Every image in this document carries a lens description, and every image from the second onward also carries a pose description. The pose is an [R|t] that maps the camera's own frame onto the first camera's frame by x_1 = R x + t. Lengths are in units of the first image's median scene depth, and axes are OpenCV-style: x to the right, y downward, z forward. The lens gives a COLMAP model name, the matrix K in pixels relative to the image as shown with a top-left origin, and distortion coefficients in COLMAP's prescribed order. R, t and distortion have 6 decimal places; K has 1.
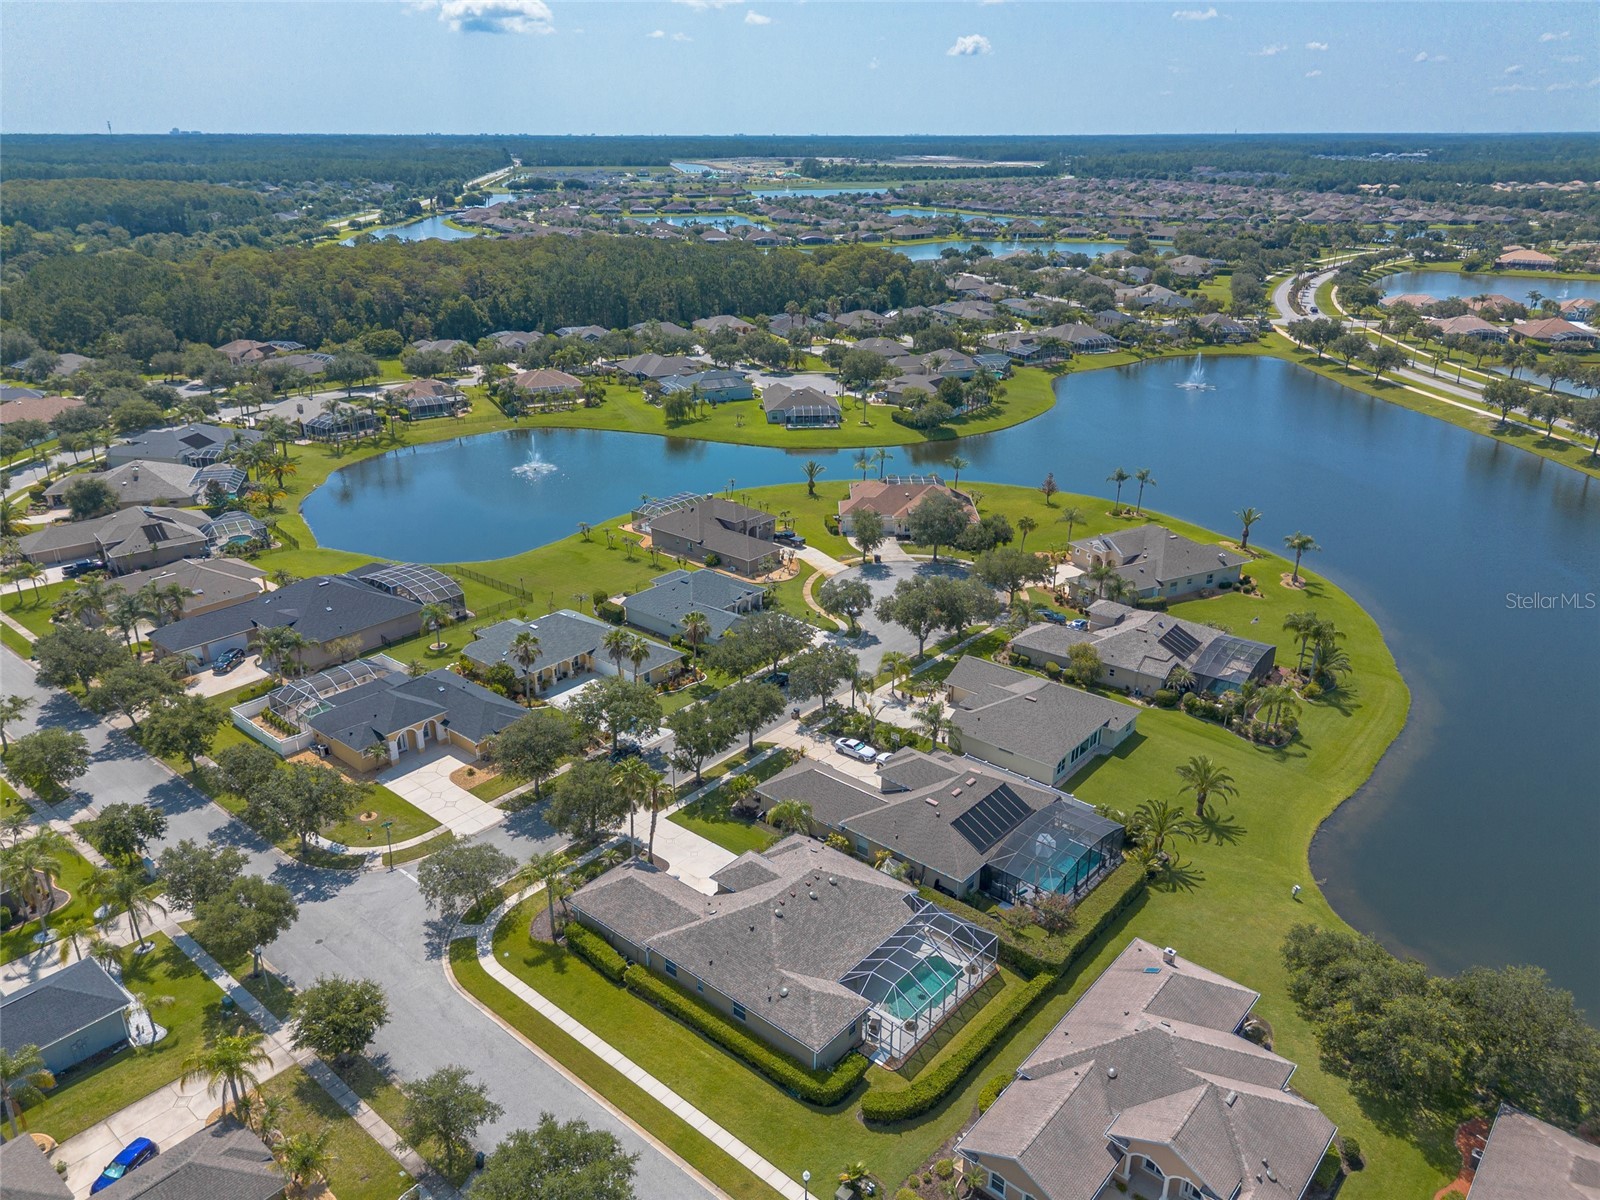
lens RADIAL K [[1118.9, 0, 807.9], [0, 1118.9, 638.7], [0, 0, 1]] dist [0.084620, -0.097535]
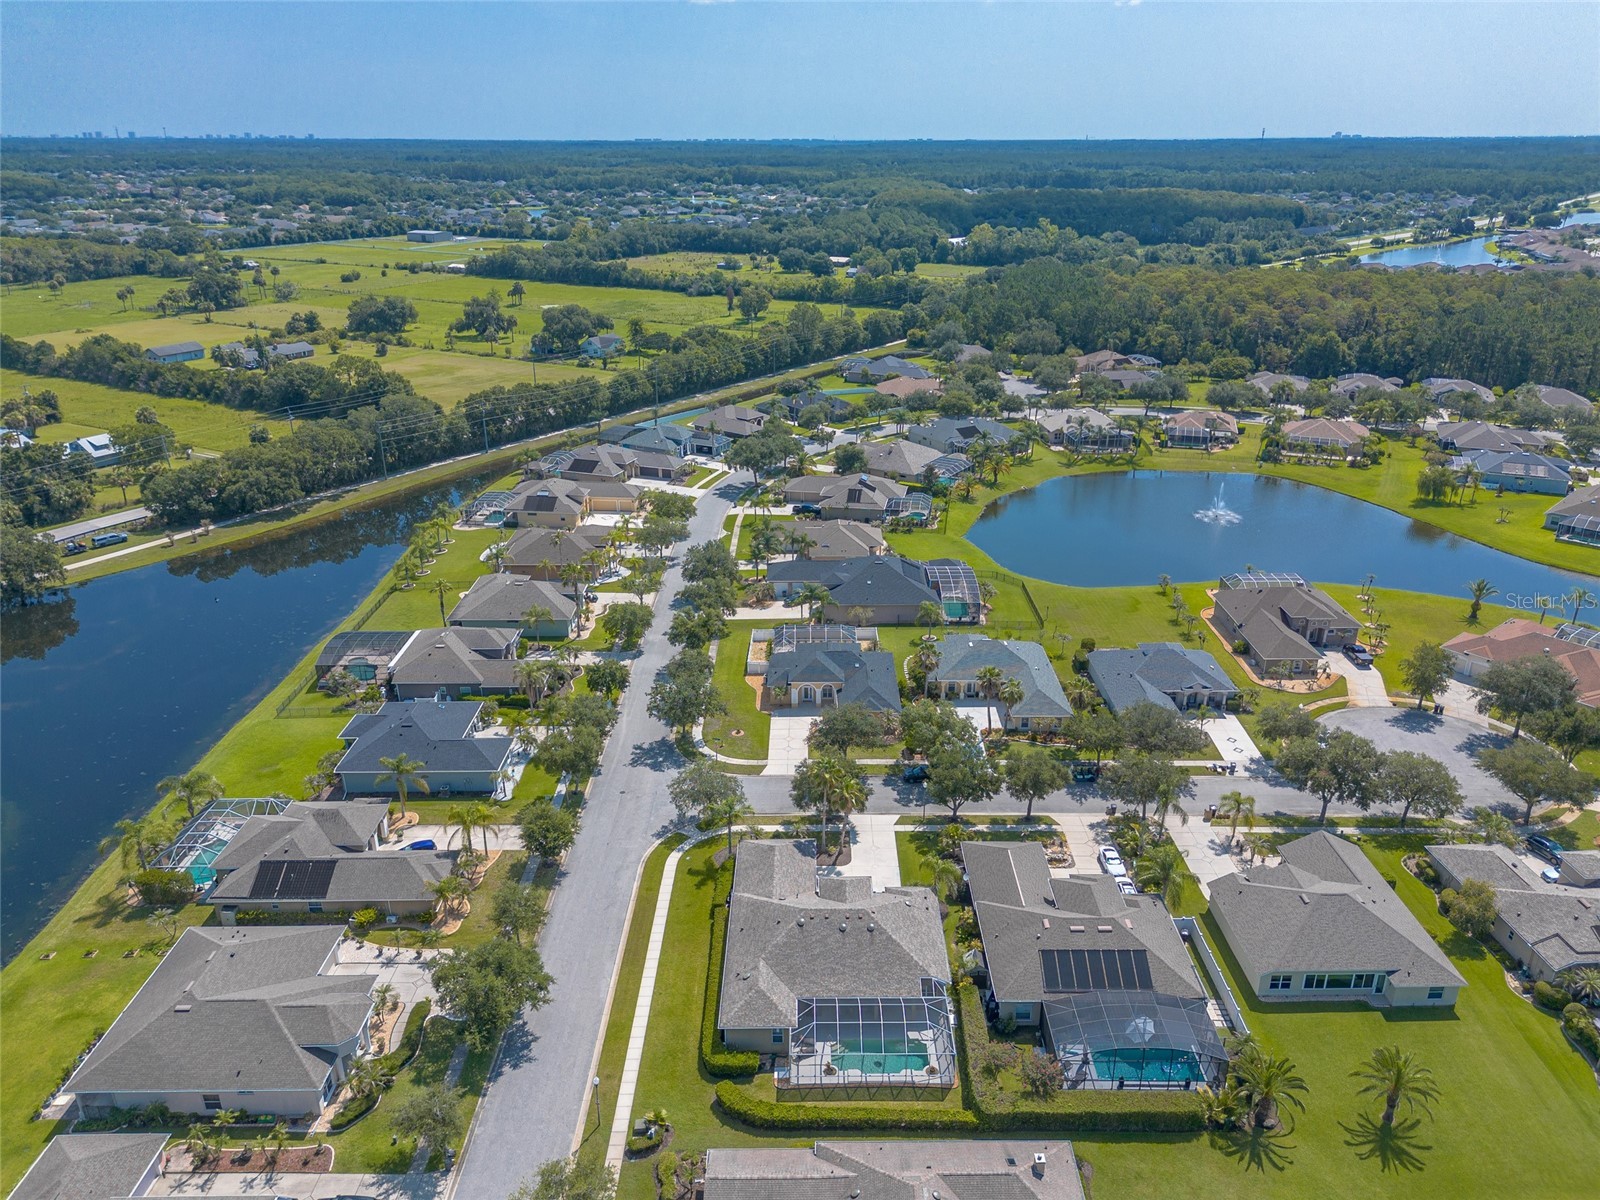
lens RADIAL K [[1138.8, 0, 822.8], [0, 1138.8, 629.8], [0, 0, 1]] dist [0.073120, -0.074186]
pose [[0.651819, 0.298278, -0.697254, 0.372758], [-0.308208, 0.944243, 0.115813, -0.092745], [0.692922, 0.139410, 0.707407, 0.081452]]
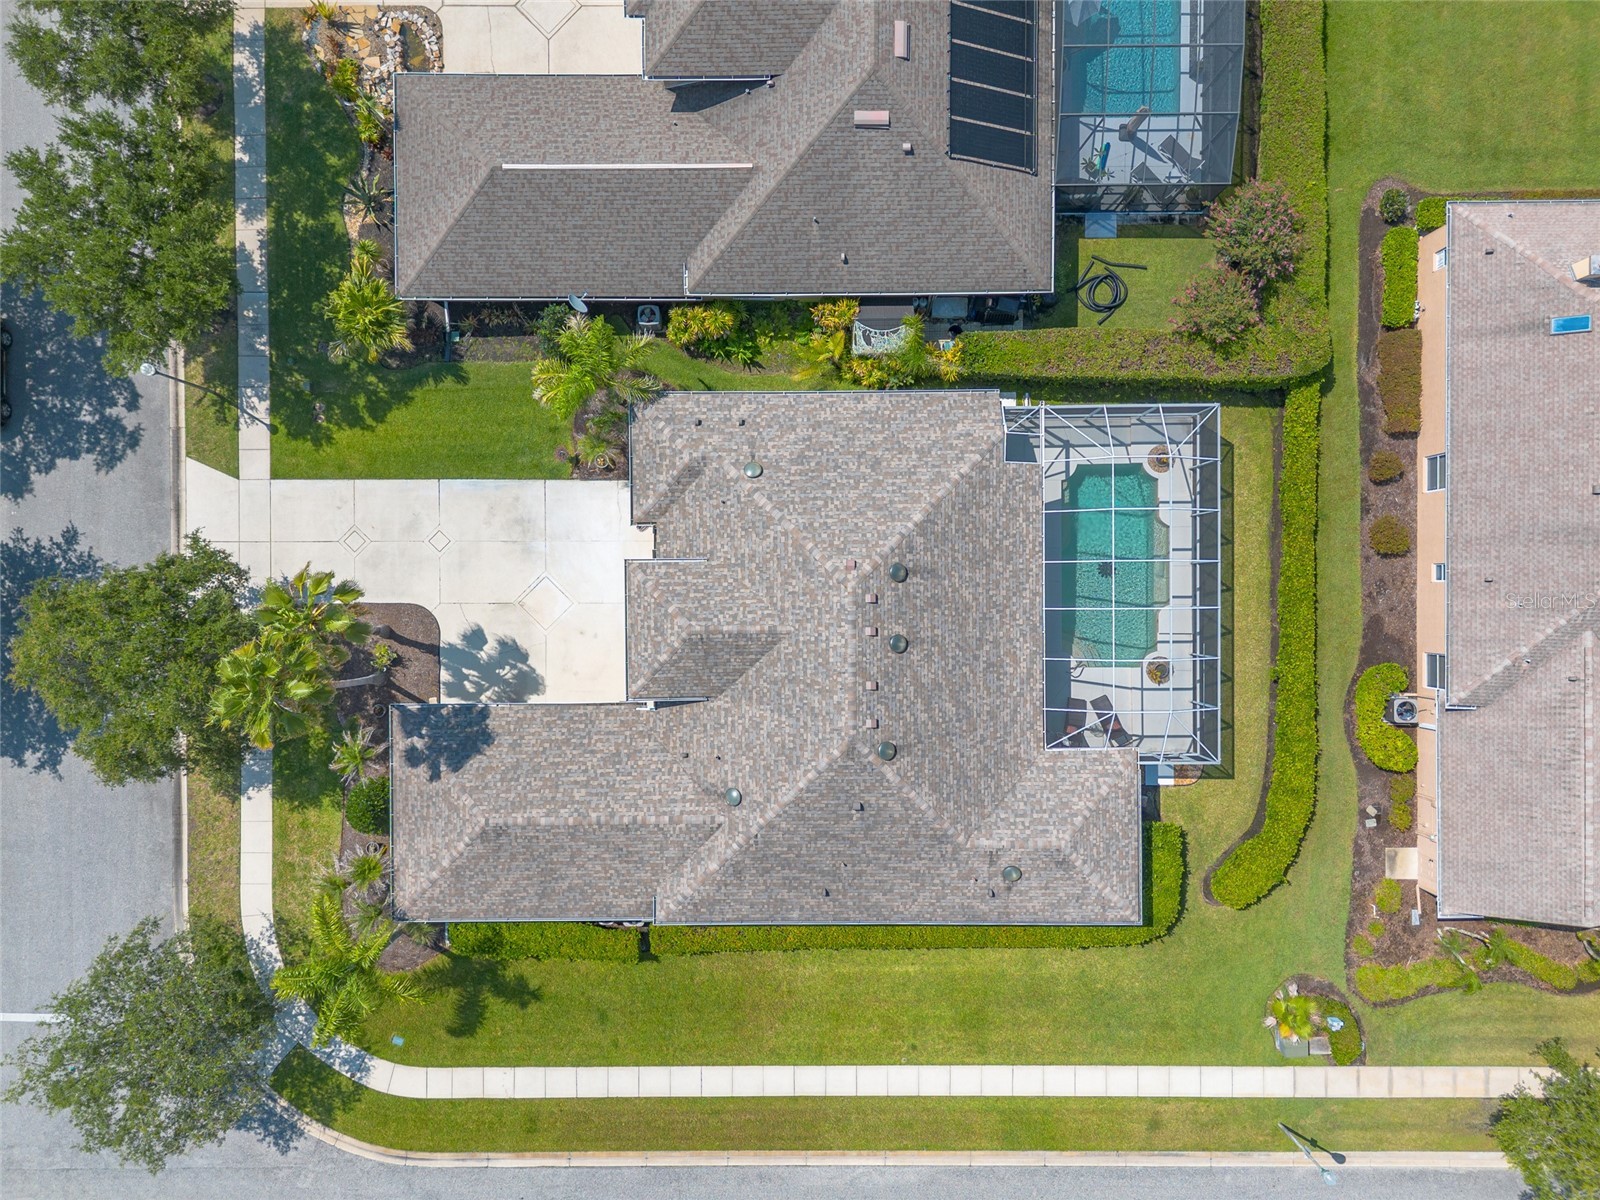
lens RADIAL K [[1142.2, 0, 794.8], [0, 1142.2, 607.2], [0, 0, 1]] dist [0.078102, -0.083996]
pose [[0.762698, -0.646590, -0.014617, -0.005648], [0.273853, 0.302389, 0.912998, -0.101931], [-0.585915, -0.700344, 0.407702, 0.462773]]
